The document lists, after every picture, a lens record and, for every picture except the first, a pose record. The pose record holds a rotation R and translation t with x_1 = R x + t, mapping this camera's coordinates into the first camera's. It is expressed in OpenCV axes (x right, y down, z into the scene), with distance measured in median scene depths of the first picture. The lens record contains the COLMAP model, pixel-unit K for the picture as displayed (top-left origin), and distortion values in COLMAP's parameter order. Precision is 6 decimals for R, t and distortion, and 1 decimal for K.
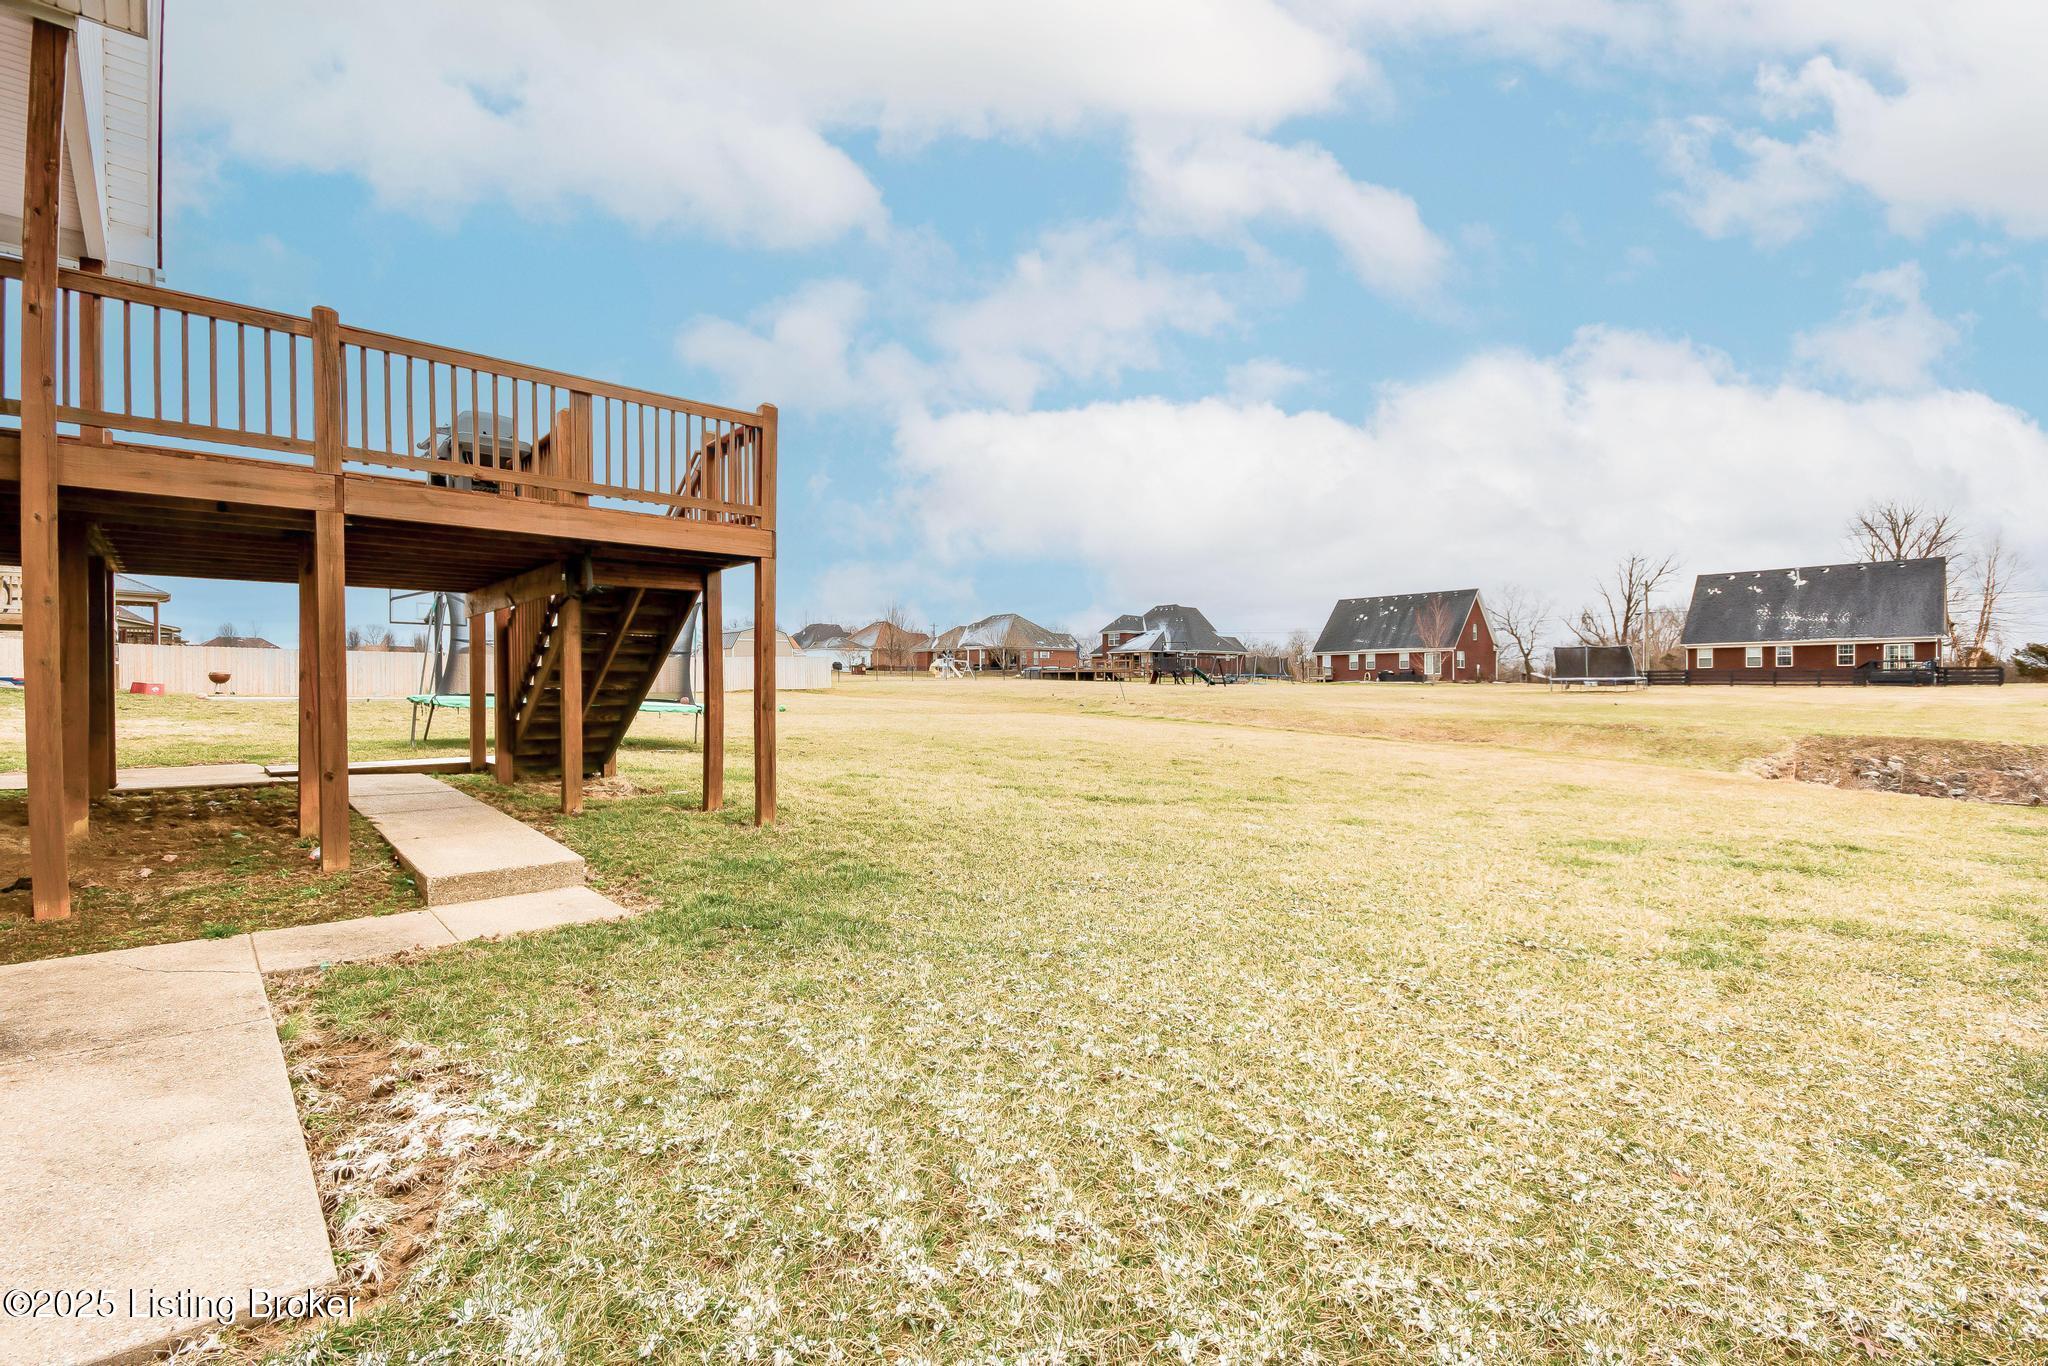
lens RADIAL K [[916.6, 0, 1022.3], [0, 916.6, 688.3], [0, 0, 1]] dist [-0.001561, -0.000295]
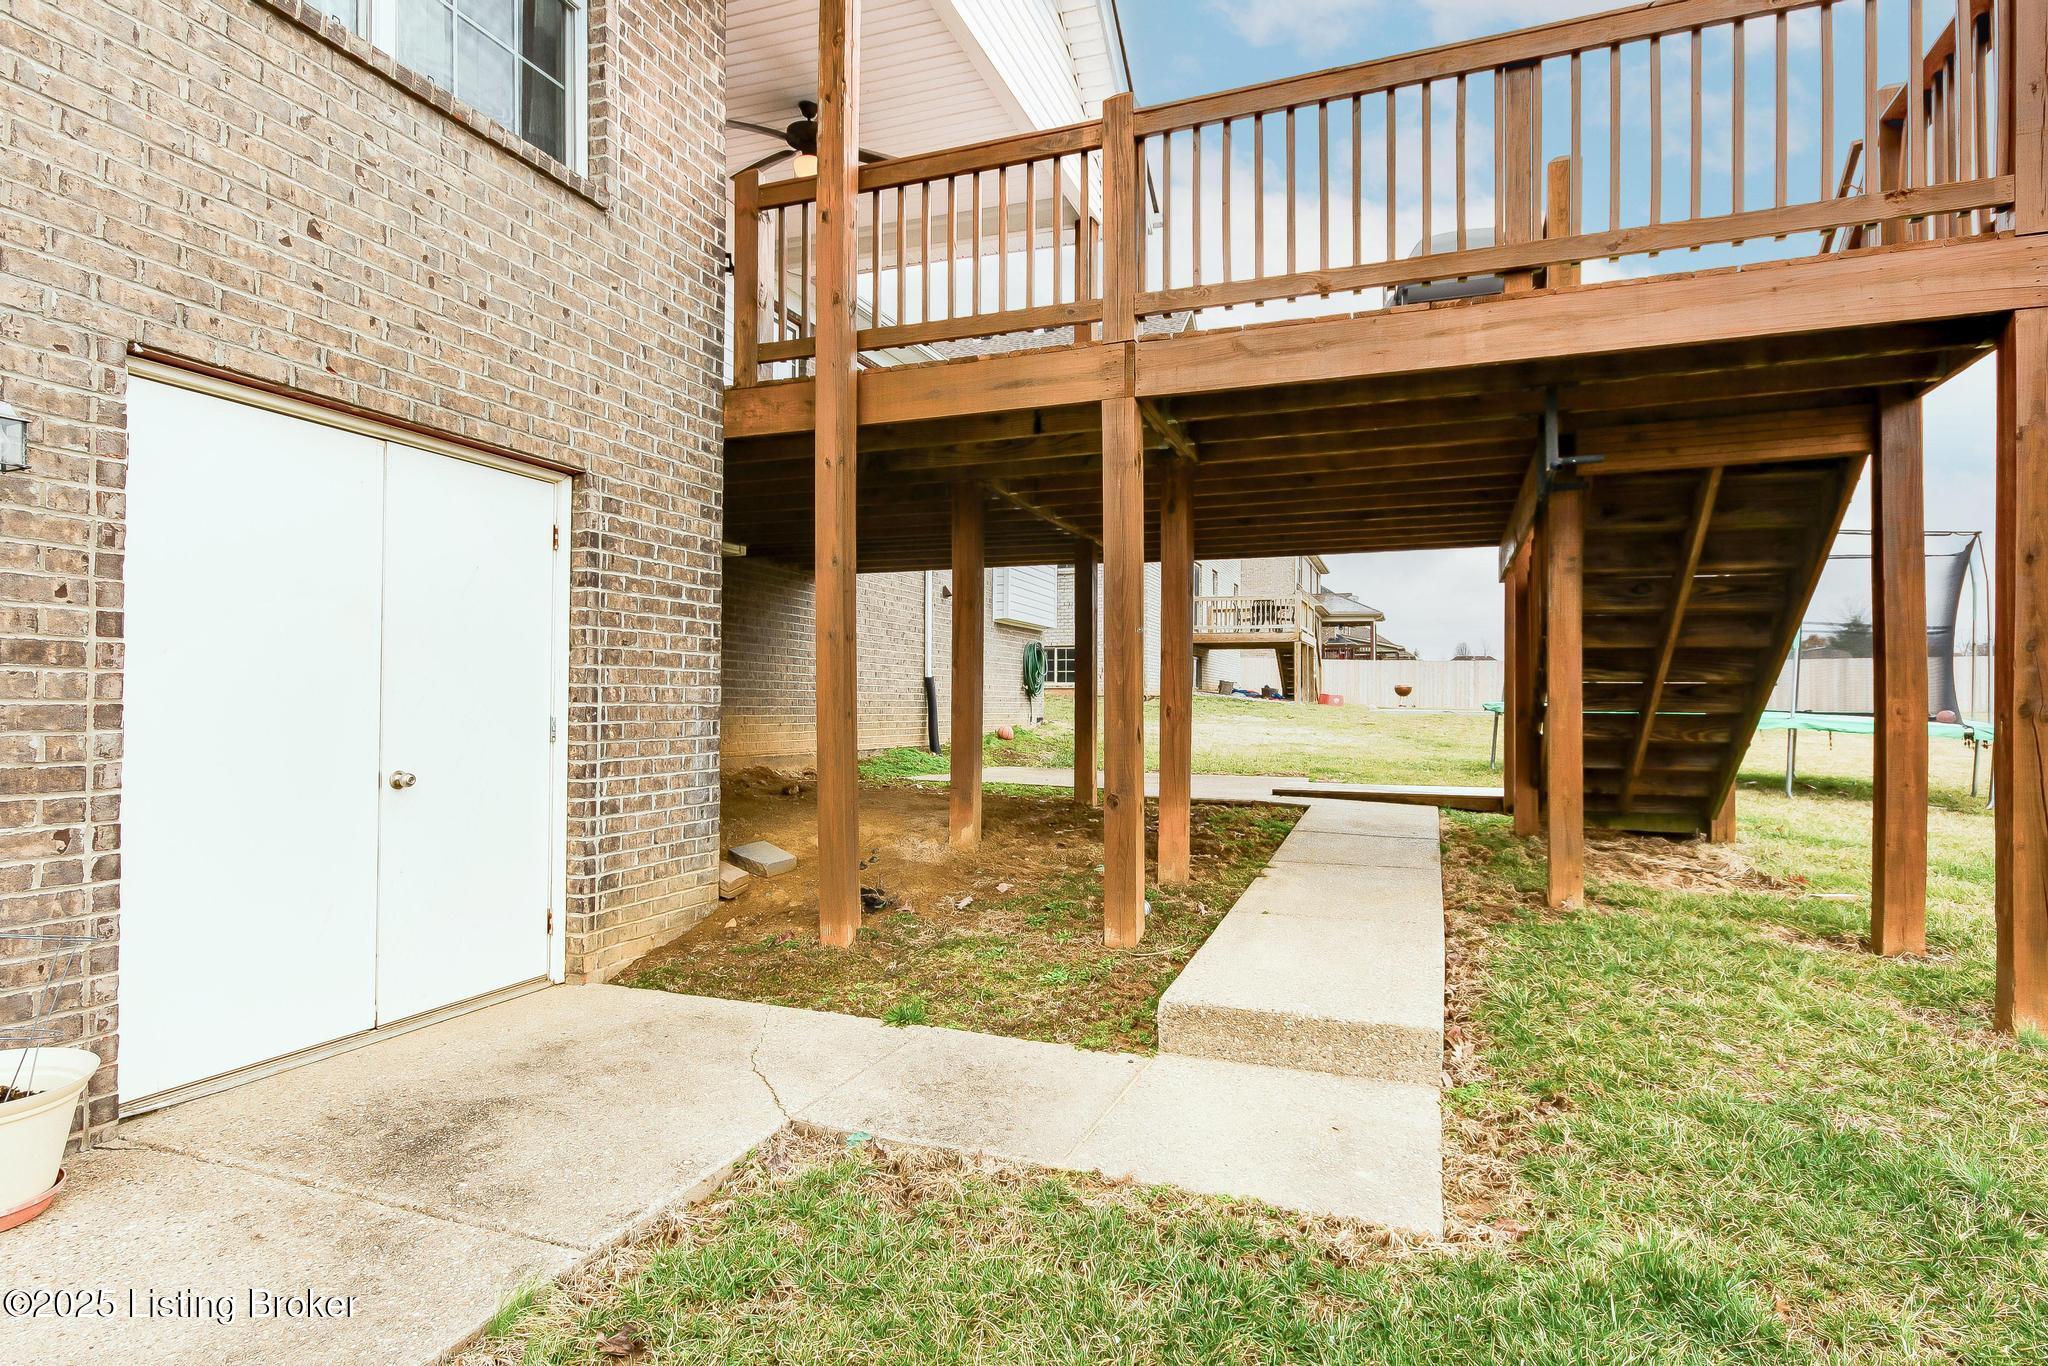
lens RADIAL K [[1074.7, 0, 1017.9], [0, 1074.7, 696.2], [0, 0, 1]] dist [-0.000726, 0.003352]
pose [[0.441056, -0.003191, -0.897474, -0.067308], [-0.006810, 0.999953, -0.006902, 0.018569], [0.897454, 0.009155, 0.441014, 0.416604]]
